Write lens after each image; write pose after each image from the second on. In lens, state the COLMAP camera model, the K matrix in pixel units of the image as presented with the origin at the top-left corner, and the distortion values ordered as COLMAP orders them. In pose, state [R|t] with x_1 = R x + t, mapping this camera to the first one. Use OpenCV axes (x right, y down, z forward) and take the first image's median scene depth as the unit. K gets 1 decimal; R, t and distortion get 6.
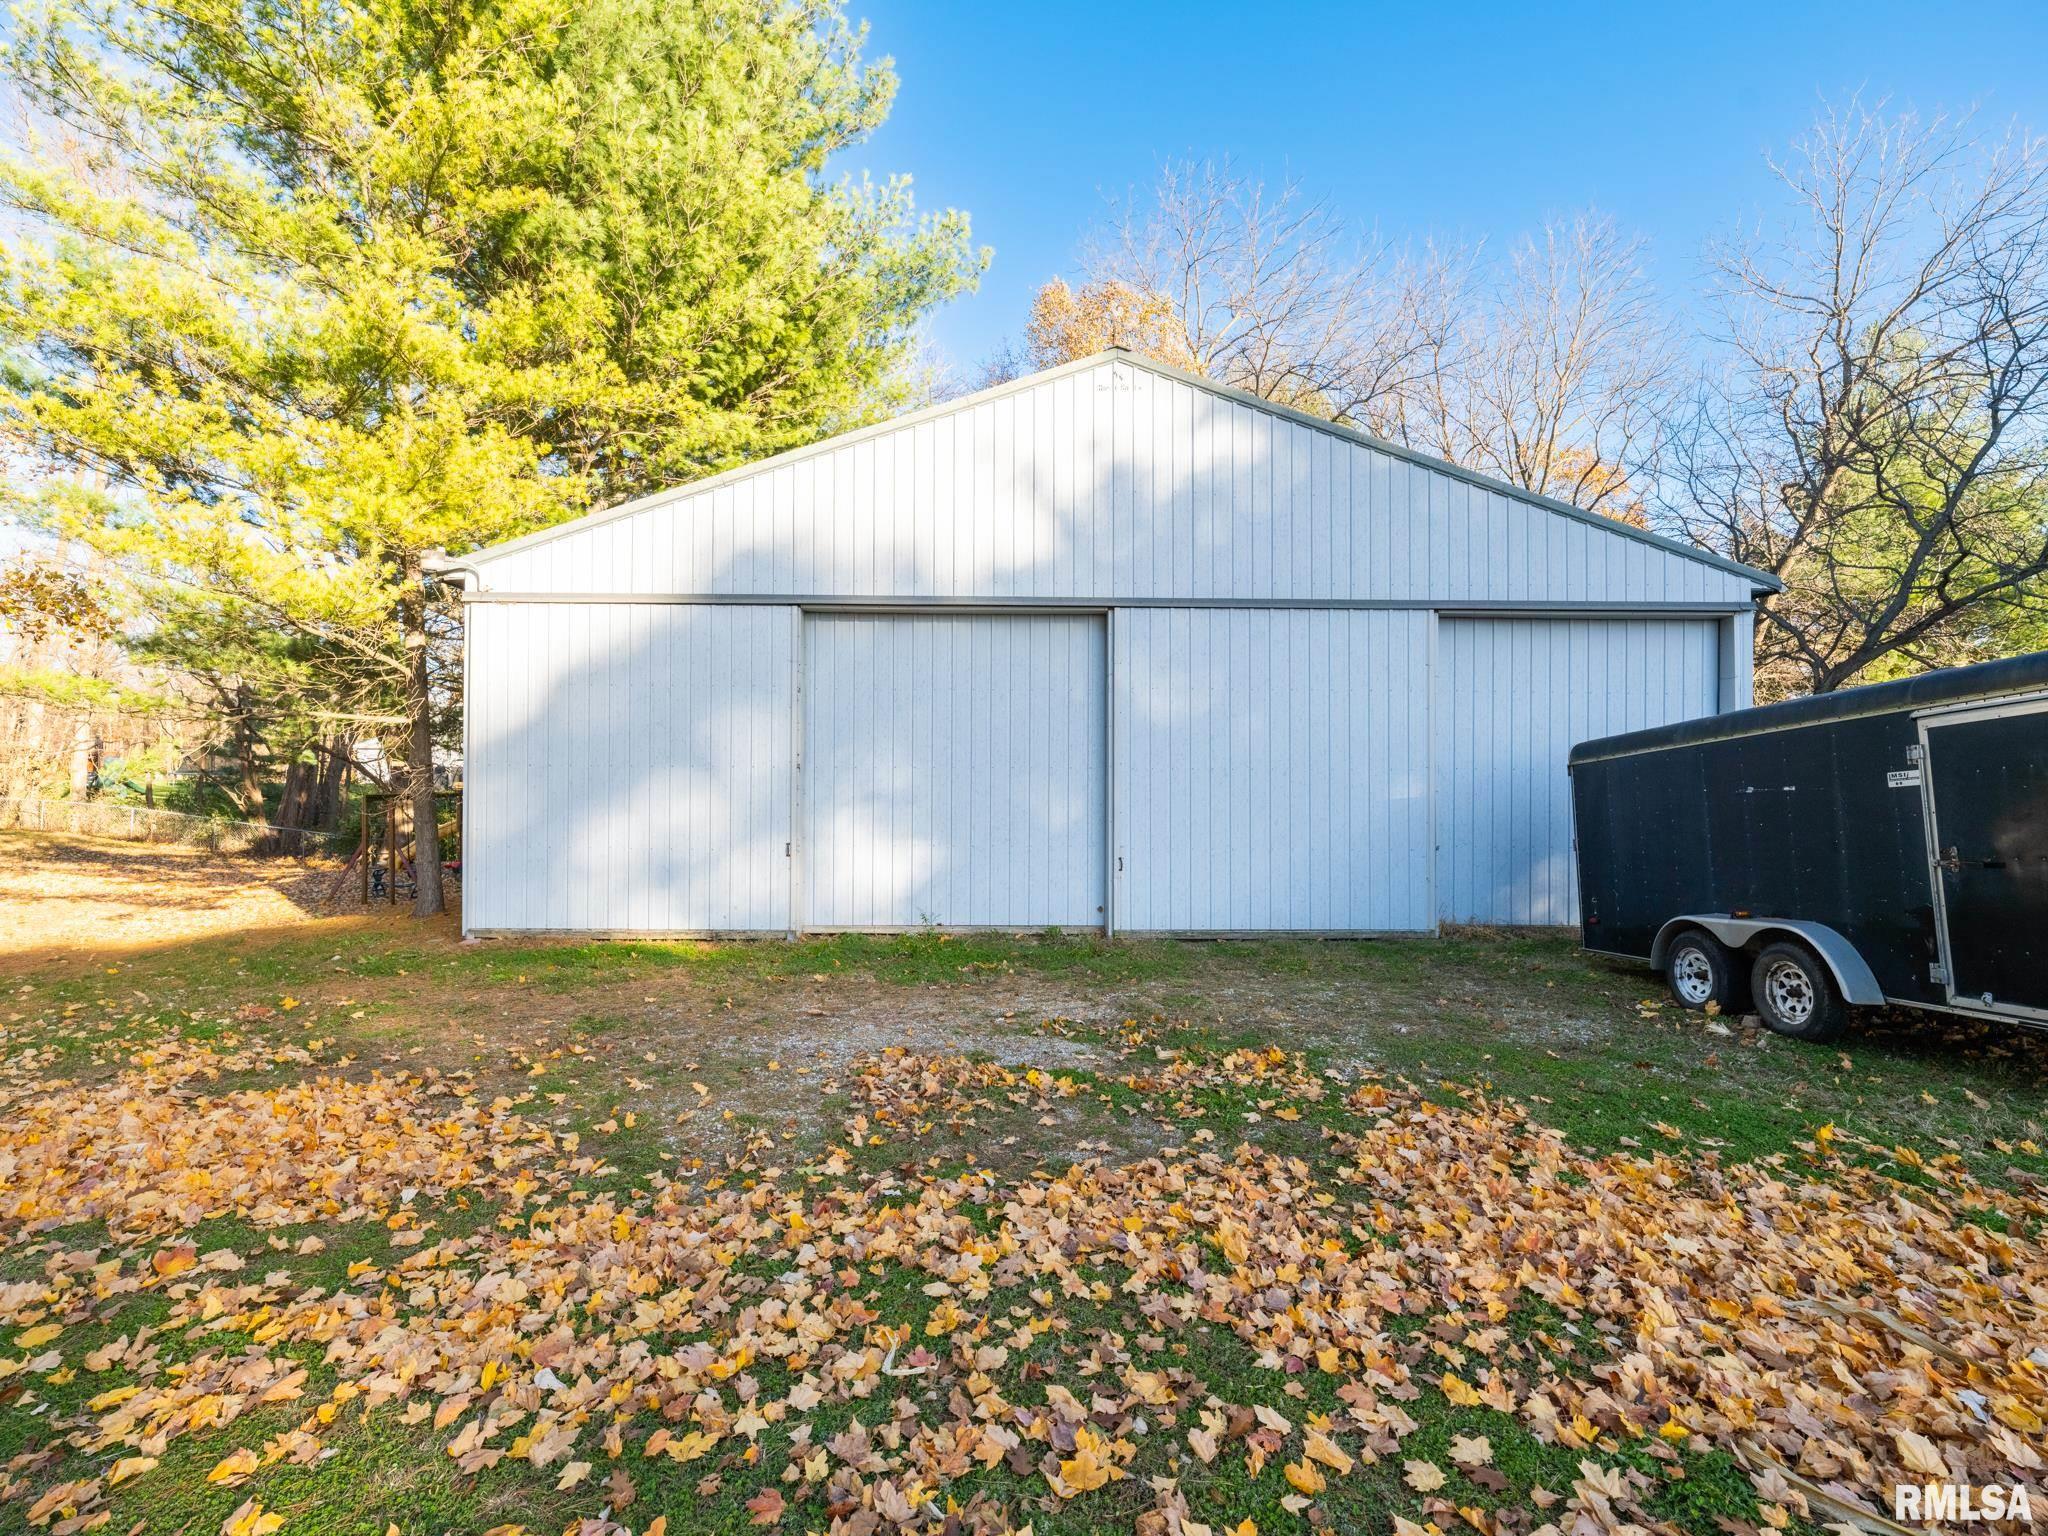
lens RADIAL K [[952.0, 0, 1013.2], [0, 952.0, 764.1], [0, 0, 1]] dist [0.006451, 0.000313]
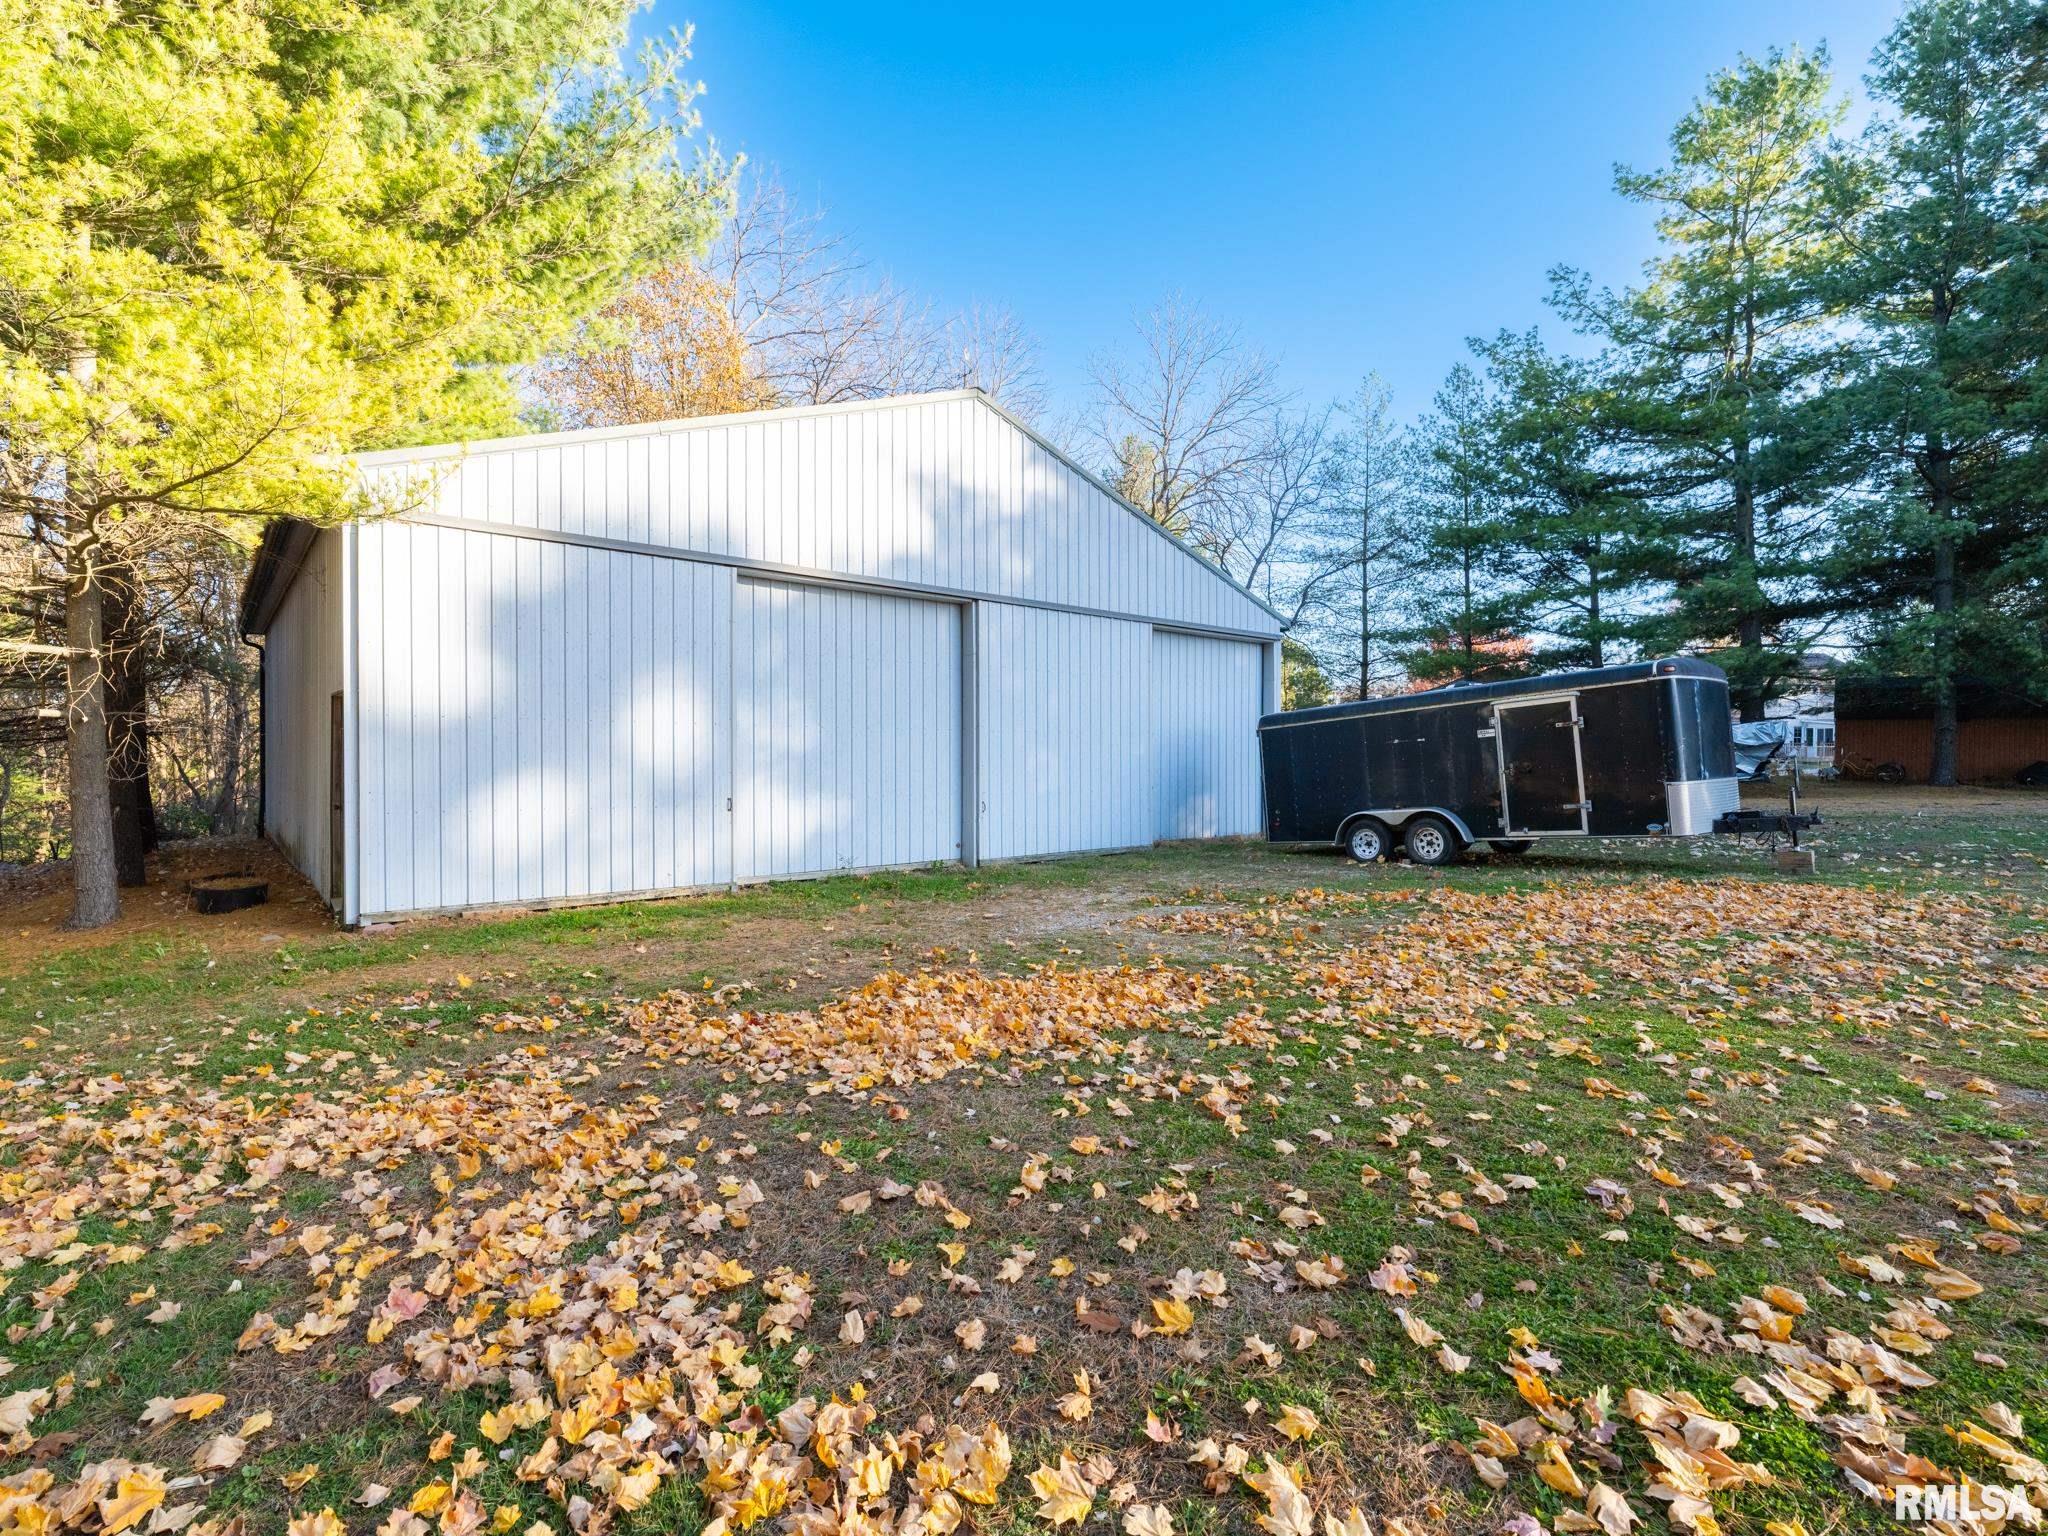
lens RADIAL K [[952.0, 0, 1014.1], [0, 952.0, 768.0], [0, 0, 1]] dist [0.006451, 0.000313]
pose [[0.781791, -0.010064, 0.623459, -0.624929], [-0.004443, 0.999754, 0.021710, 0.026227], [-0.623524, -0.019743, 0.781555, 0.000375]]
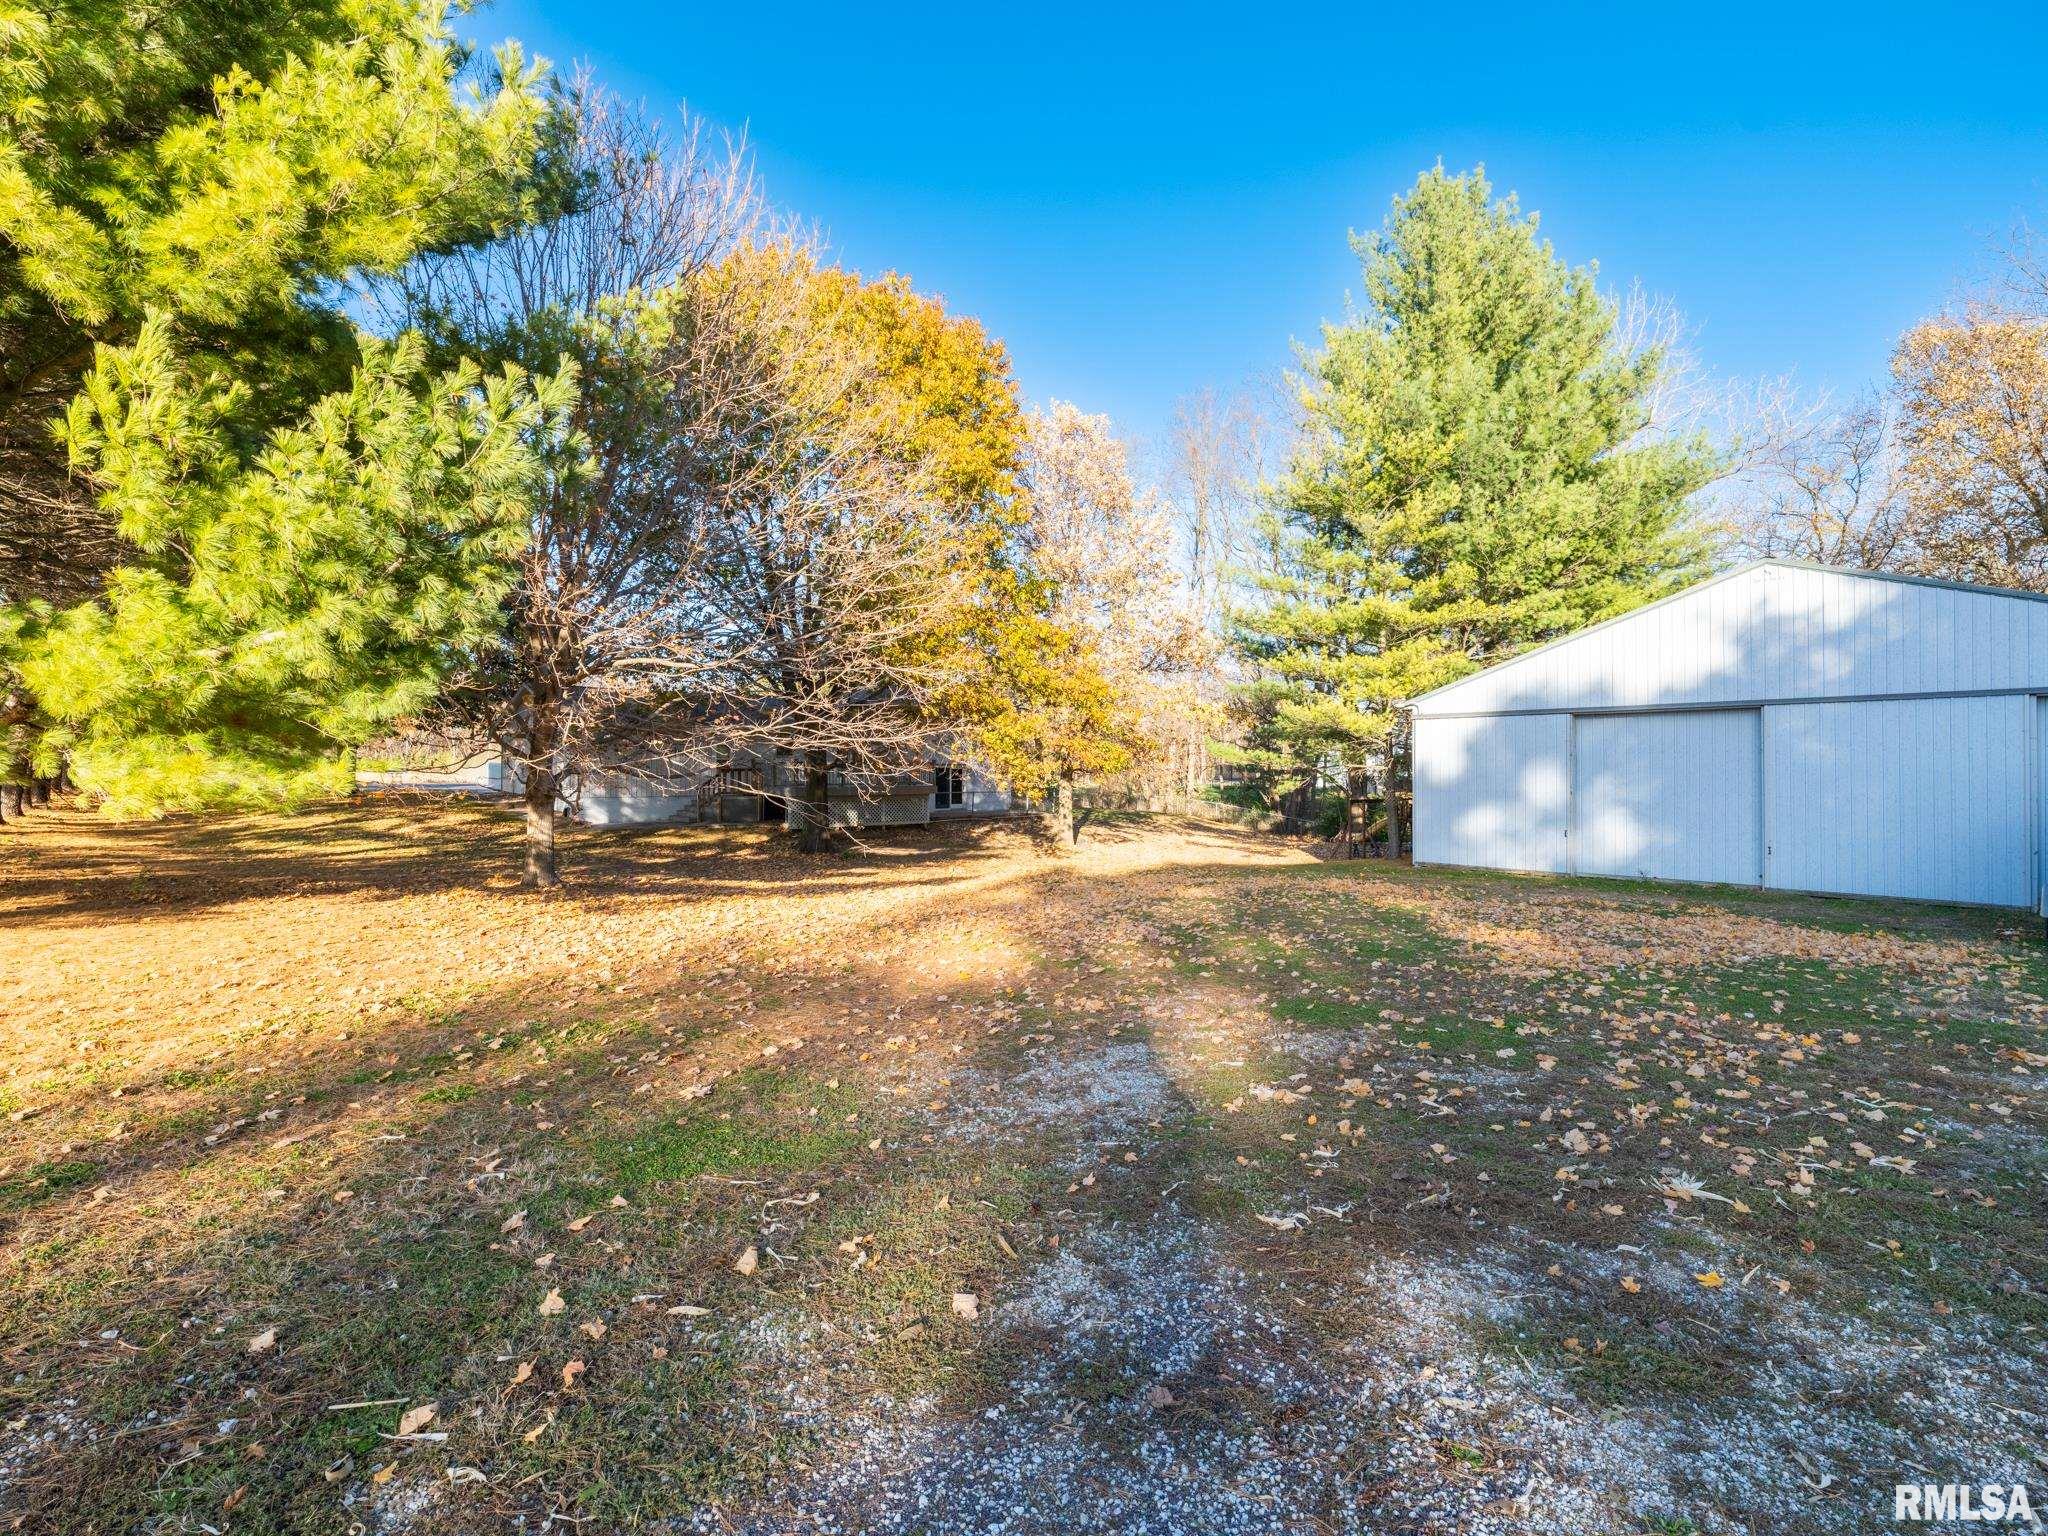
lens RADIAL K [[952.0, 0, 1013.1], [0, 952.0, 774.1], [0, 0, 1]] dist [0.006451, 0.000313]
pose [[0.629812, -0.005109, -0.776731, 0.603402], [0.014623, 0.999879, 0.005281, -0.066082], [0.776610, -0.014684, 0.629810, -1.195737]]
